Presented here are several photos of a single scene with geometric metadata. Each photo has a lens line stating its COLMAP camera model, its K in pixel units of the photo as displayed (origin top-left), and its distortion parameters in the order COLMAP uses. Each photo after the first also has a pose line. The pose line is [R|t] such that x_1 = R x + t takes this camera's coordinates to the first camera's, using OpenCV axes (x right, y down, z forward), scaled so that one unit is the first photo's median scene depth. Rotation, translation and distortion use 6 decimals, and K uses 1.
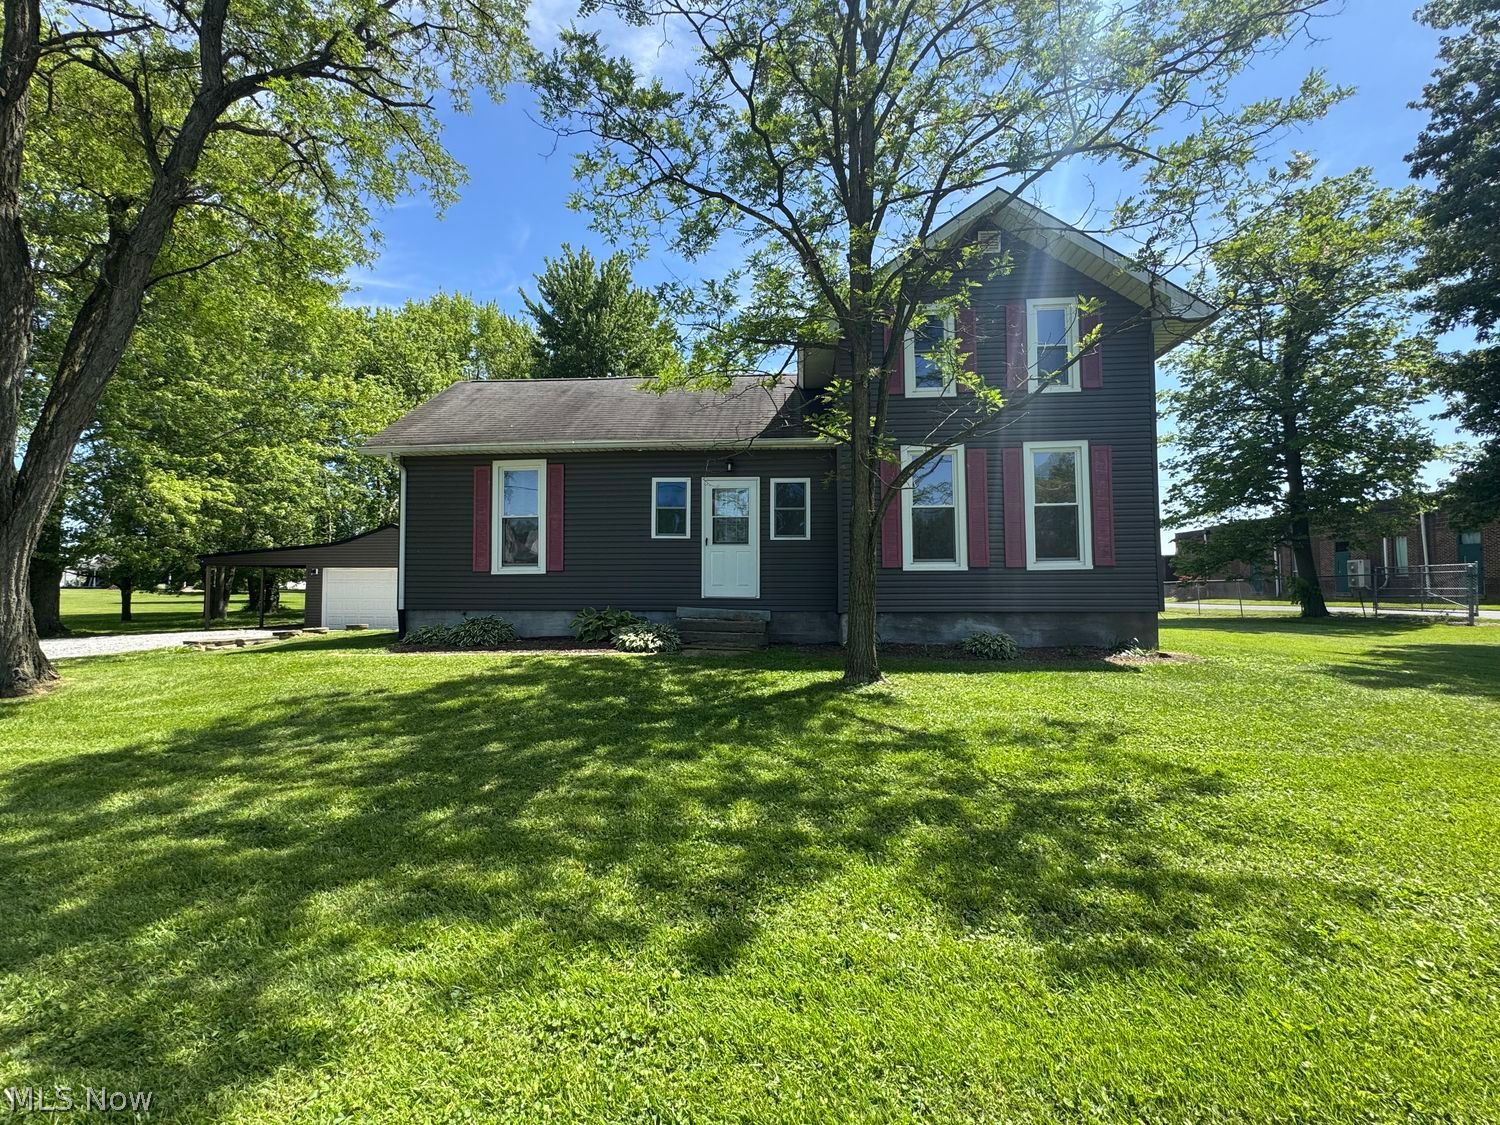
lens RADIAL K [[646.8, 0, 749.7], [0, 646.8, 606.0], [0, 0, 1]] dist [0.000725, 0.000492]
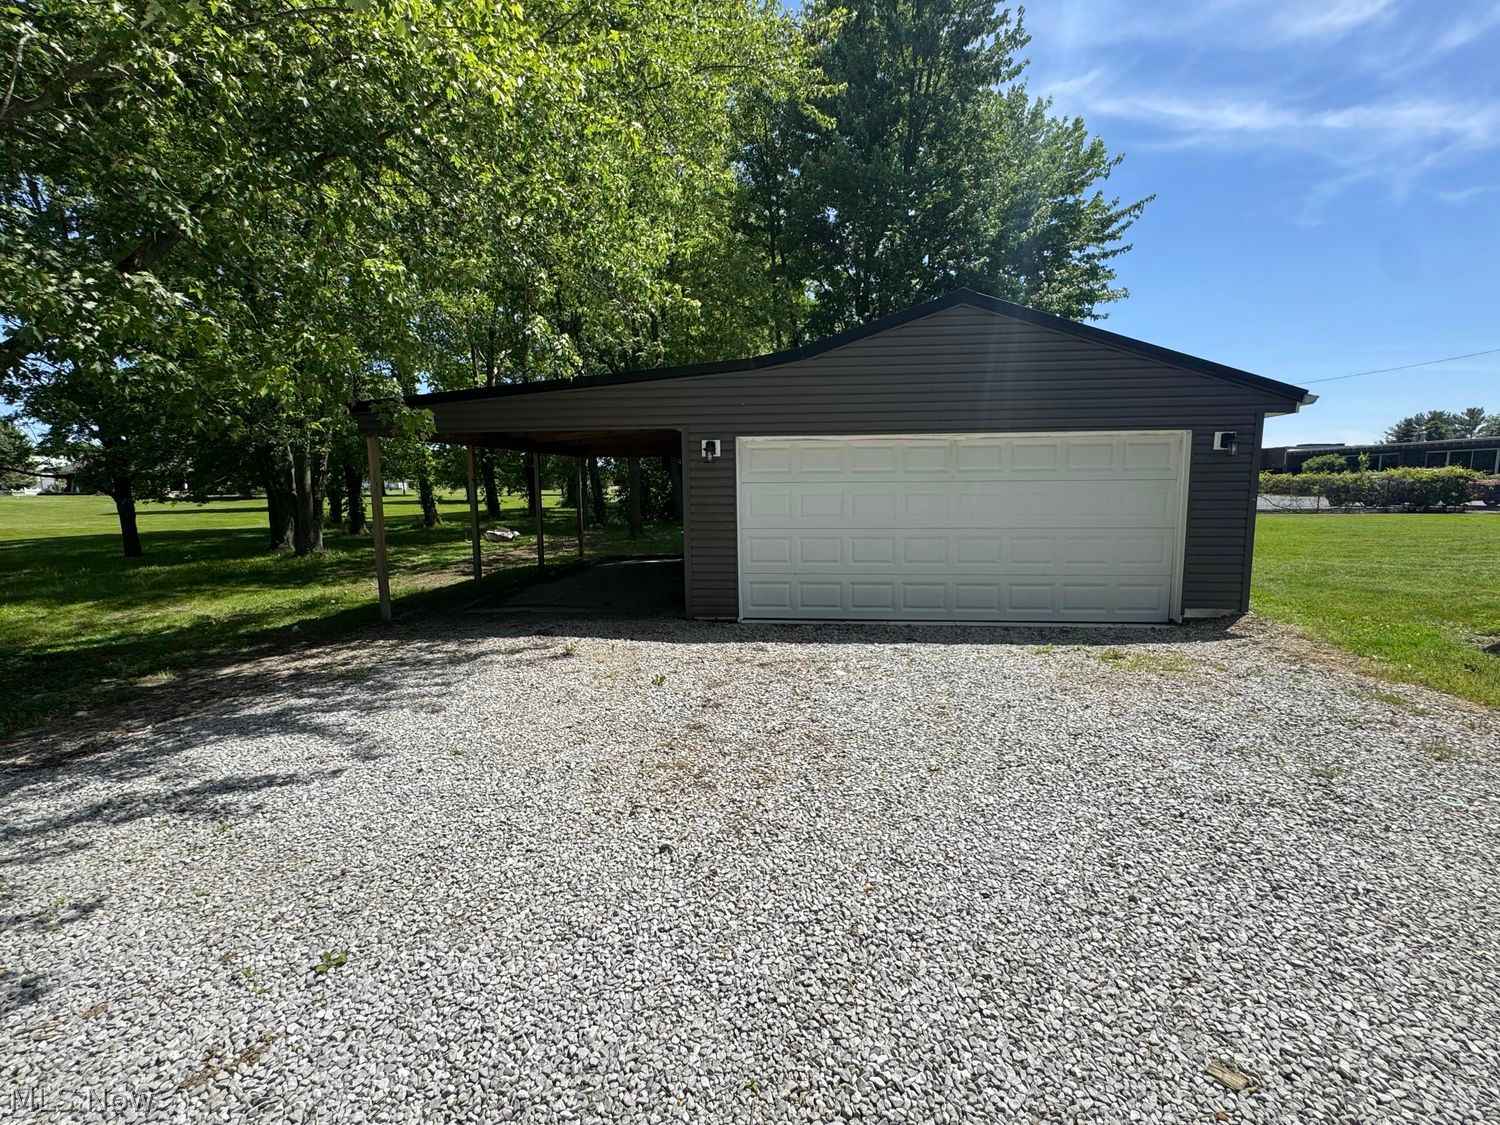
lens RADIAL K [[646.8, 0, 749.7], [0, 646.8, 606.0], [0, 0, 1]] dist [0.000725, 0.000492]
pose [[0.999904, -0.011321, 0.007956, -1.255454], [0.009970, 0.988162, 0.153088, -0.039745], [-0.009595, -0.152994, 0.988181, 1.193218]]
